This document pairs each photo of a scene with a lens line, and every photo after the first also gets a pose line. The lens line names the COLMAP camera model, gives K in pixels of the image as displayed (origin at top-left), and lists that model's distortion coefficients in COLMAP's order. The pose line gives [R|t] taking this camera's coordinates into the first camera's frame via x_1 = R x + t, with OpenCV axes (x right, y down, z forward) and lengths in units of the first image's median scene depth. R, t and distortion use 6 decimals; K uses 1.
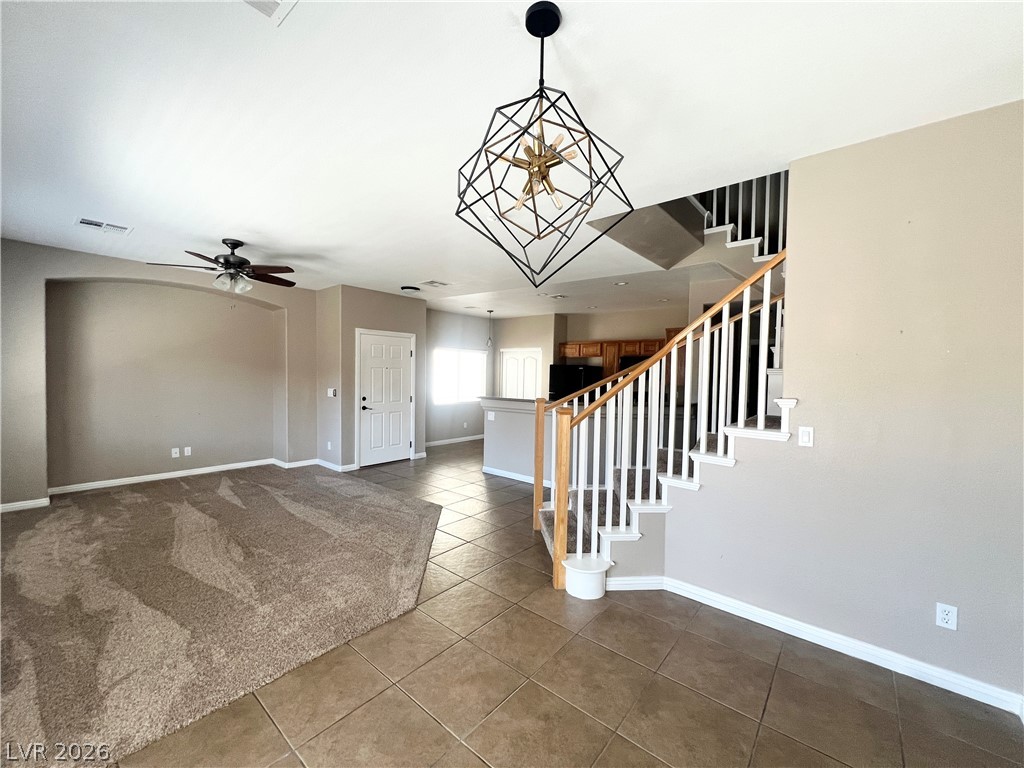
lens RADIAL K [[412.7, 0, 513.2], [0, 412.7, 386.2], [0, 0, 1]] dist [-0.001010, -0.000050]
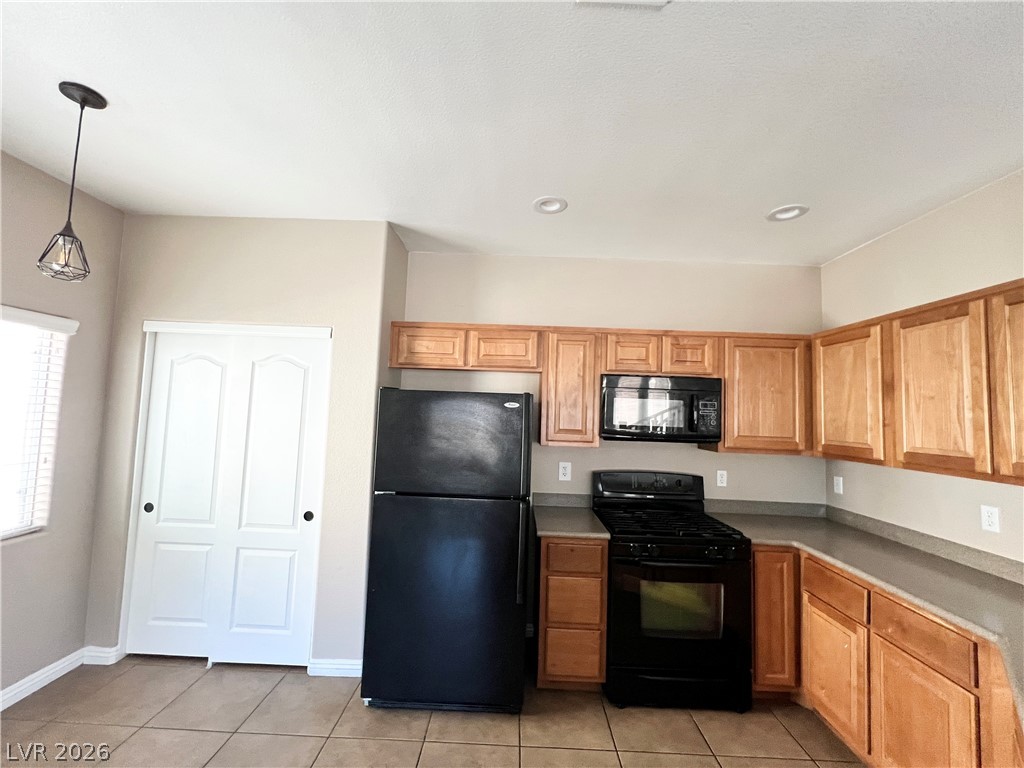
lens RADIAL K [[402.3, 0, 503.2], [0, 402.3, 384.2], [0, 0, 1]] dist [-0.000628, -0.000026]
pose [[0.771483, 0.055072, 0.633862, -0.024397], [-0.003609, 0.996610, -0.082195, -0.047997], [-0.636240, 0.061125, 0.769066, 1.090346]]
